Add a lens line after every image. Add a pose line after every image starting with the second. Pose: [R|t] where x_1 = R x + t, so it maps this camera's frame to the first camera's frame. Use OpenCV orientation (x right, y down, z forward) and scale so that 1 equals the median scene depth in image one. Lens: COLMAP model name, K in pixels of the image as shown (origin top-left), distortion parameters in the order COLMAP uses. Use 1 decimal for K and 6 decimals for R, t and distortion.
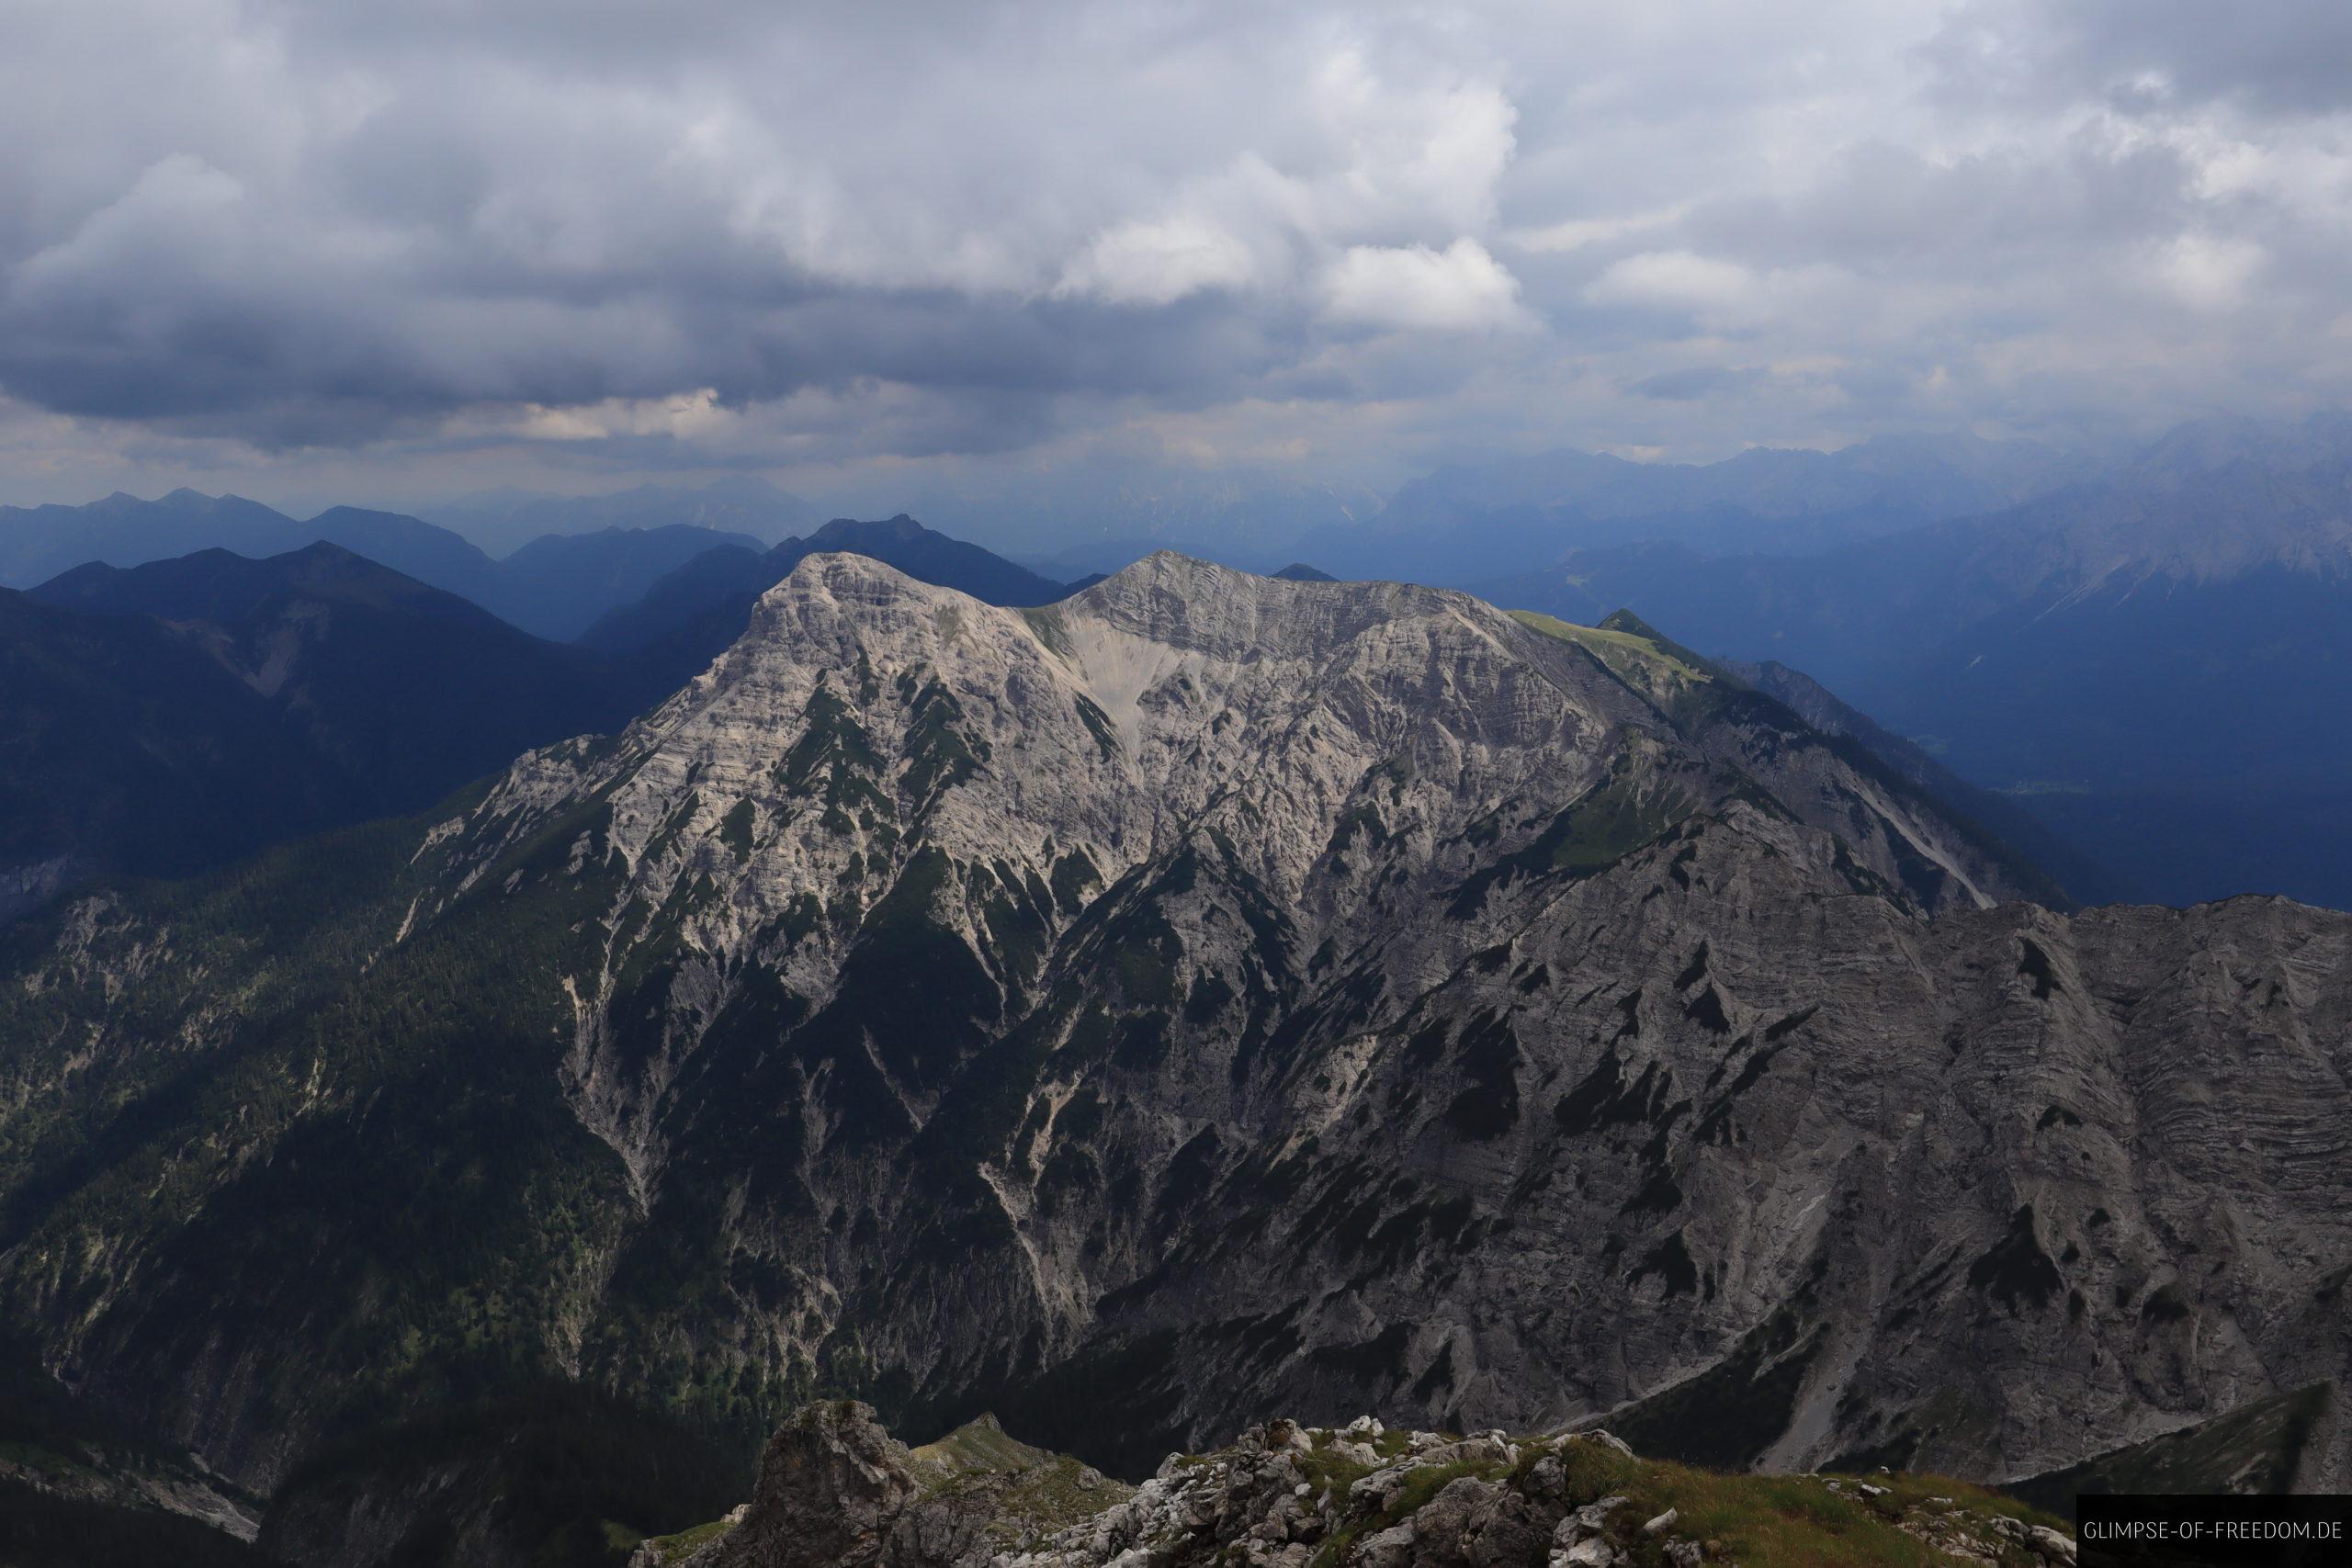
lens RADIAL K [[2016.0, 0, 1177.1], [0, 2016.0, 770.2], [0, 0, 1]] dist [-0.025877, 0.056953]
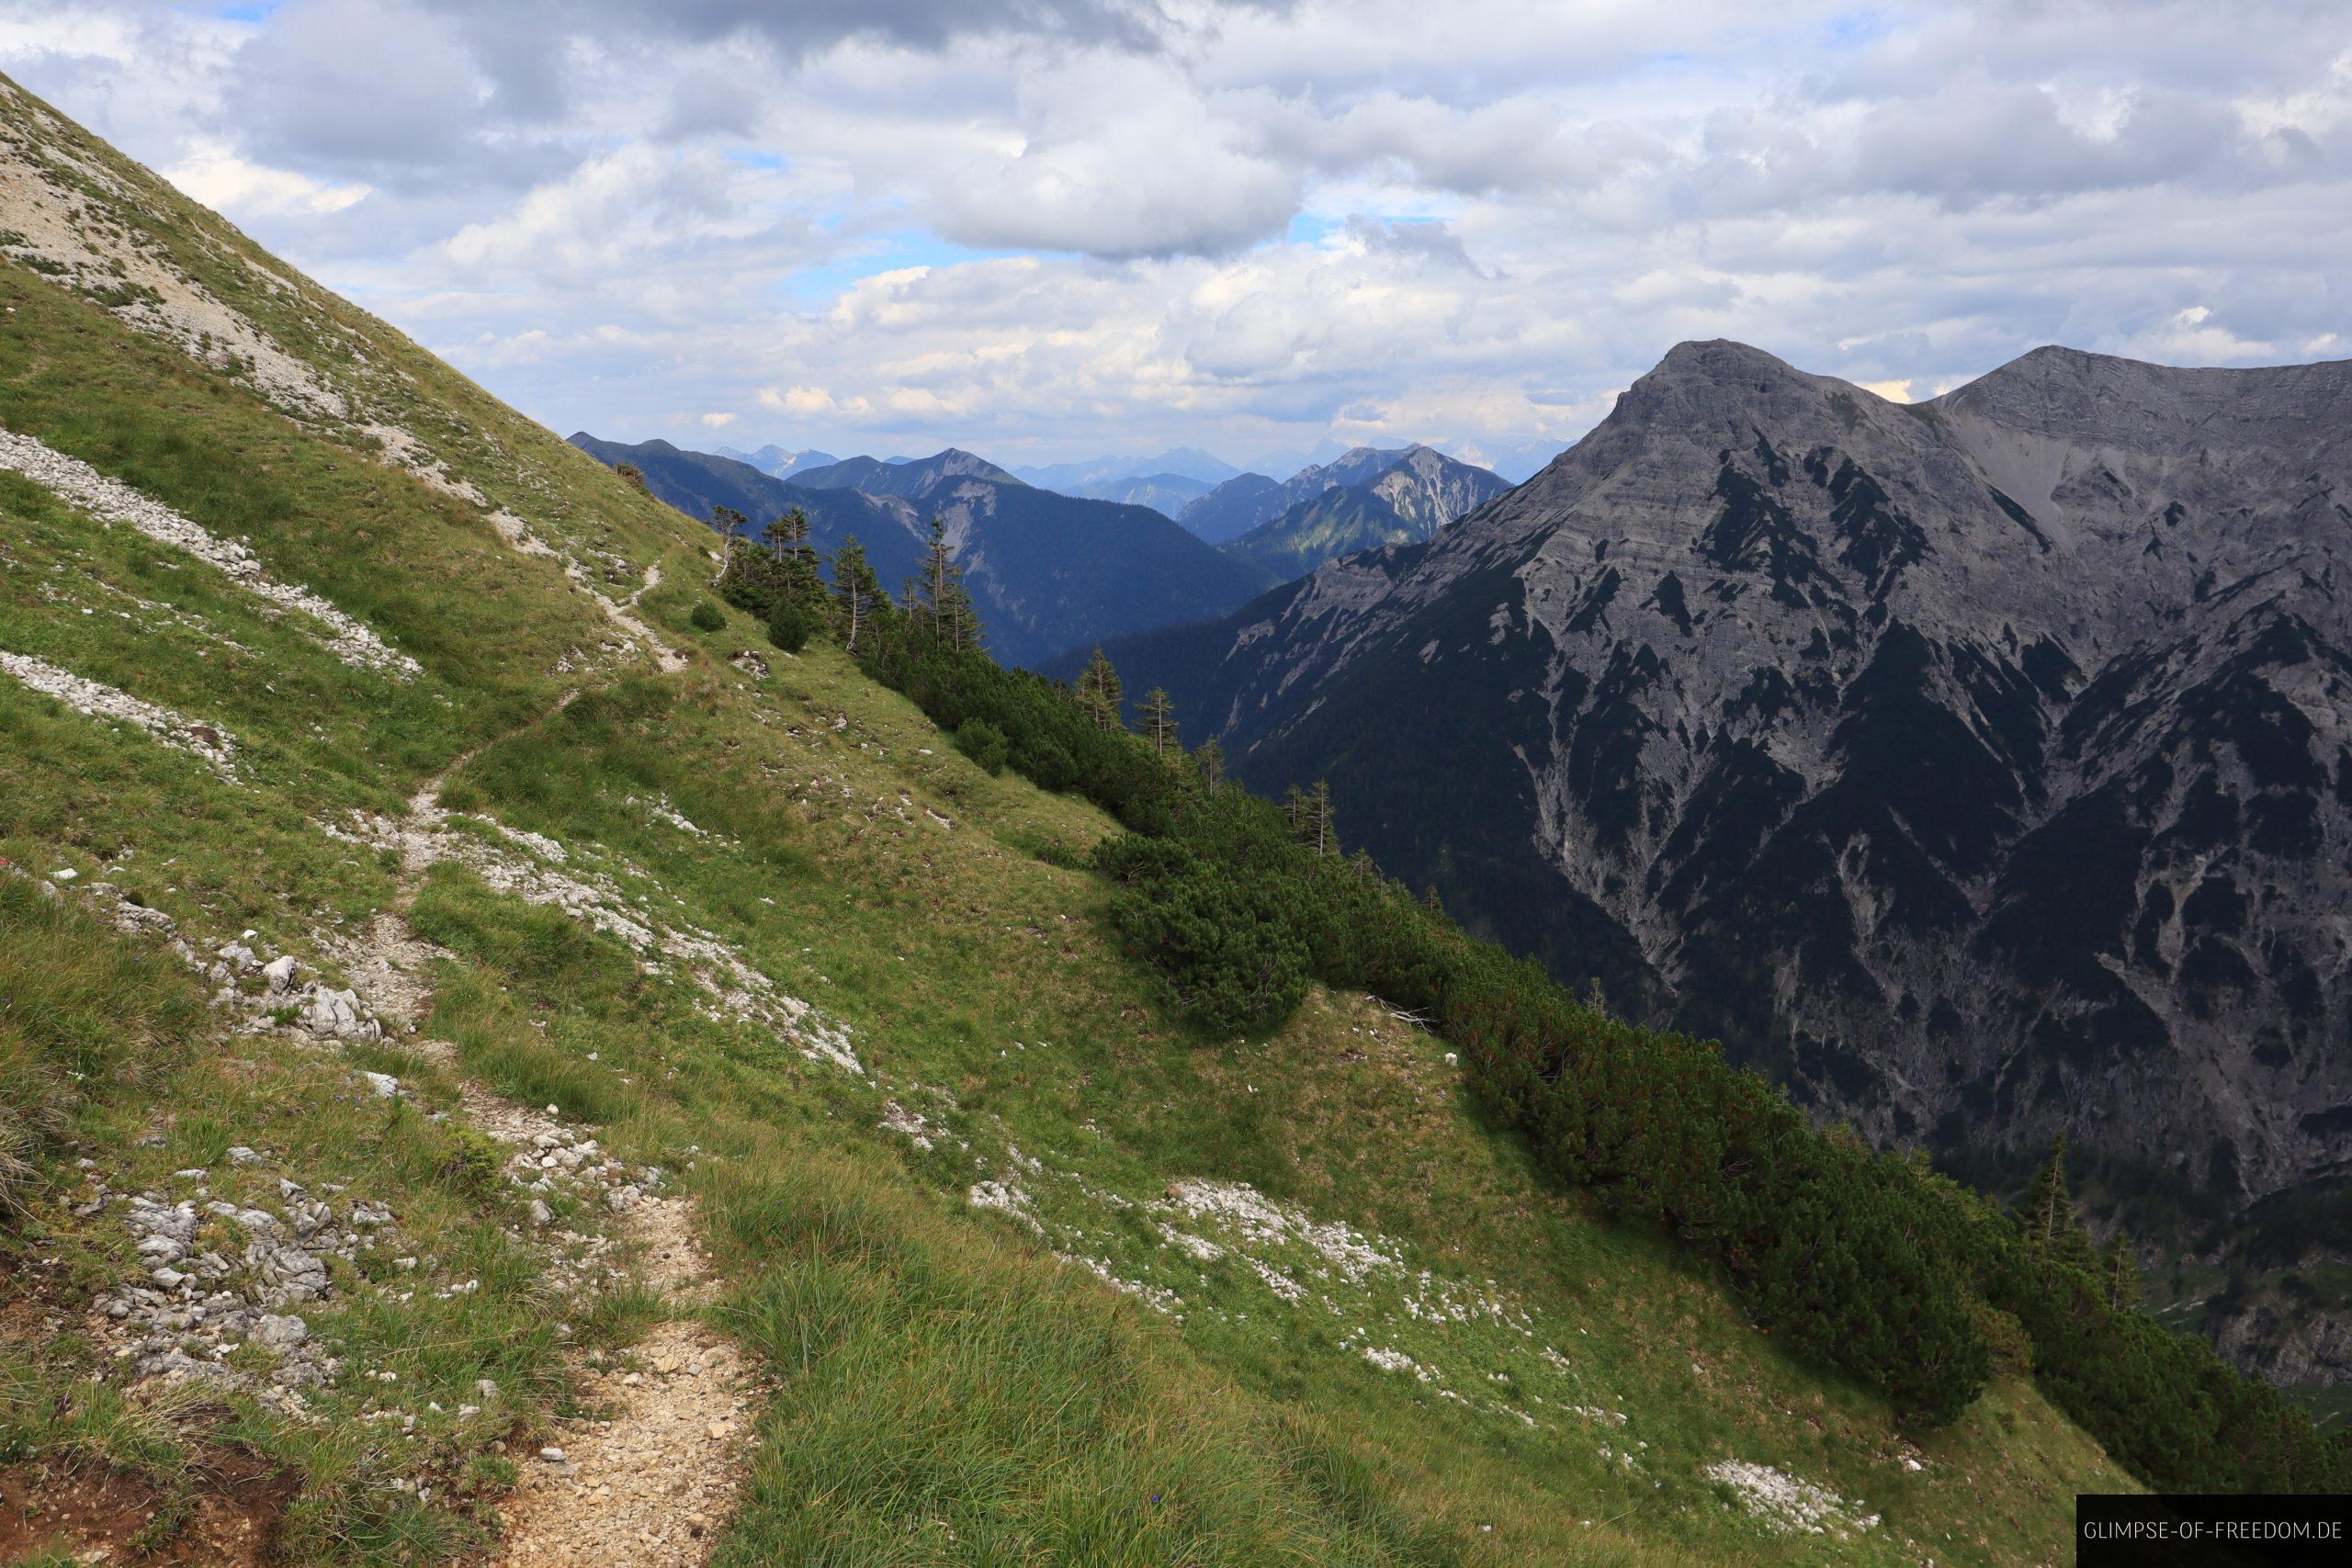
lens RADIAL K [[1693.0, 0, 1184.9], [0, 1693.0, 775.0], [0, 0, 1]] dist [-0.015000, -0.001146]
pose [[0.980220, 0.042704, -0.193251, -0.308195], [-0.035097, 0.998475, 0.042618, 0.090502], [0.194776, -0.034993, 0.980223, 0.192472]]
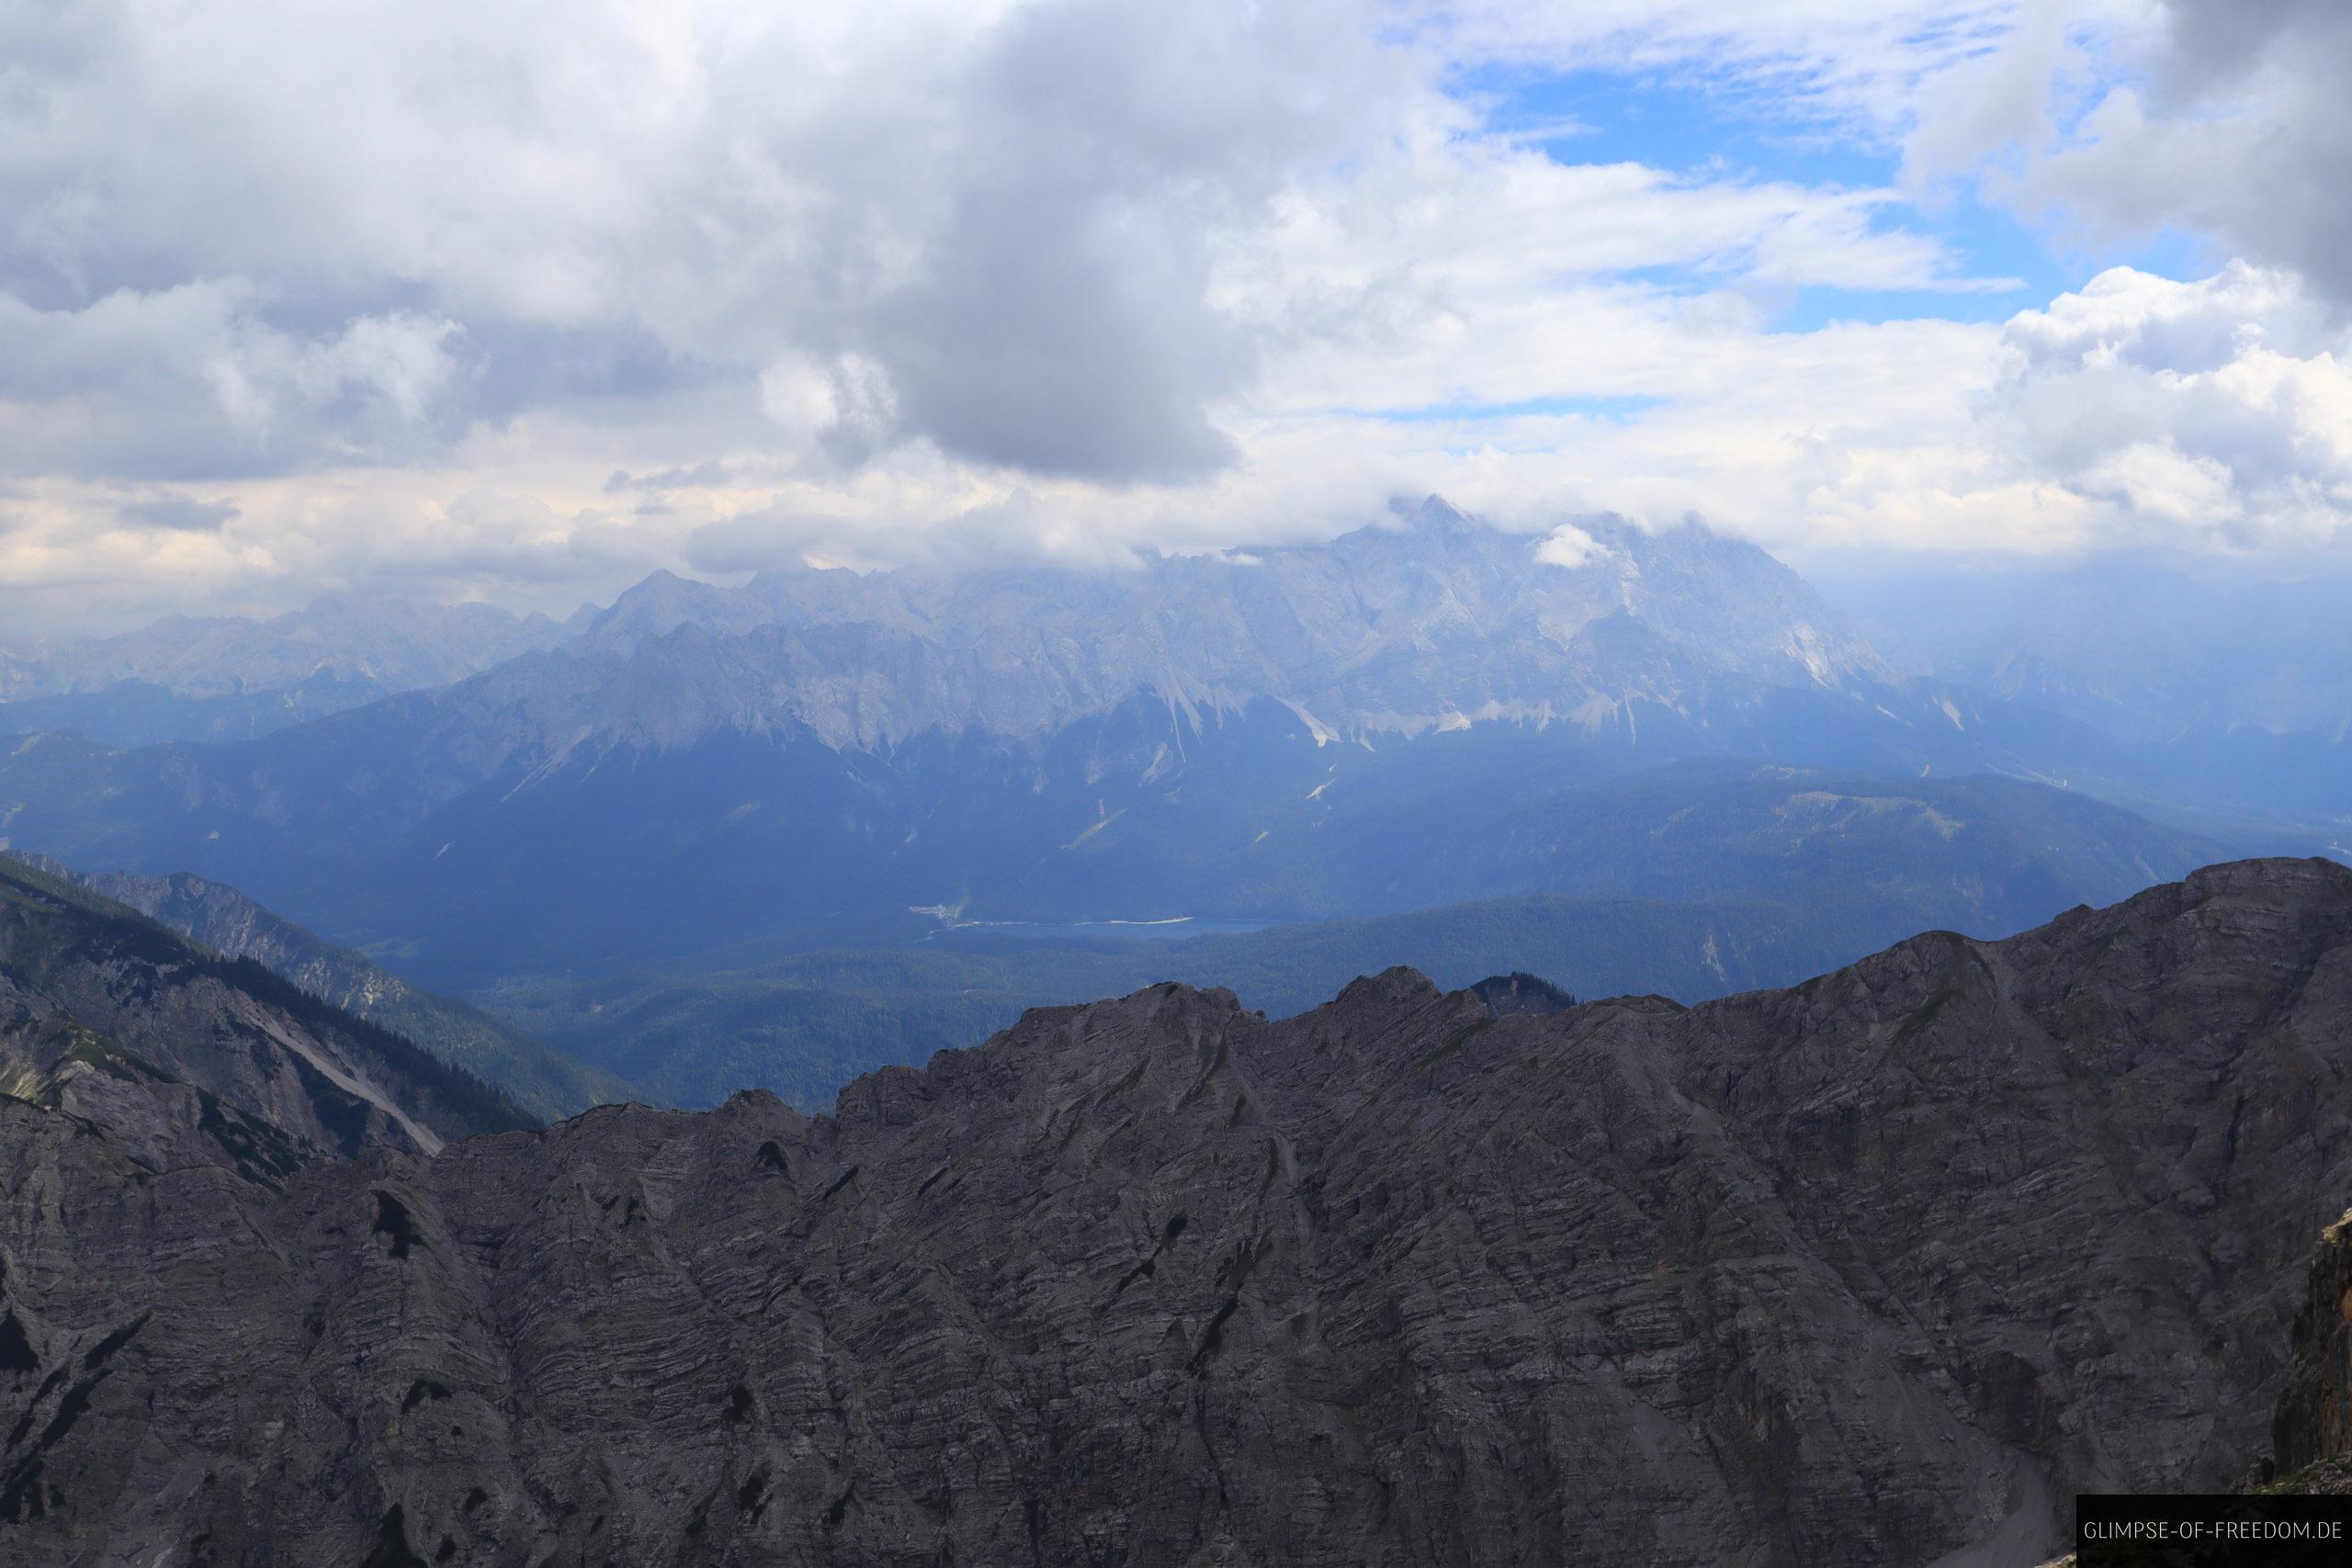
lens RADIAL K [[2280.7, 0, 1185.3], [0, 2280.7, 784.4], [0, 0, 1]] dist [0.014458, 0.000000]
pose [[0.771829, -0.057386, 0.633235, 0.038973], [0.110527, 0.992866, -0.044741, -0.004491], [-0.626149, 0.104522, 0.772666, -0.001584]]
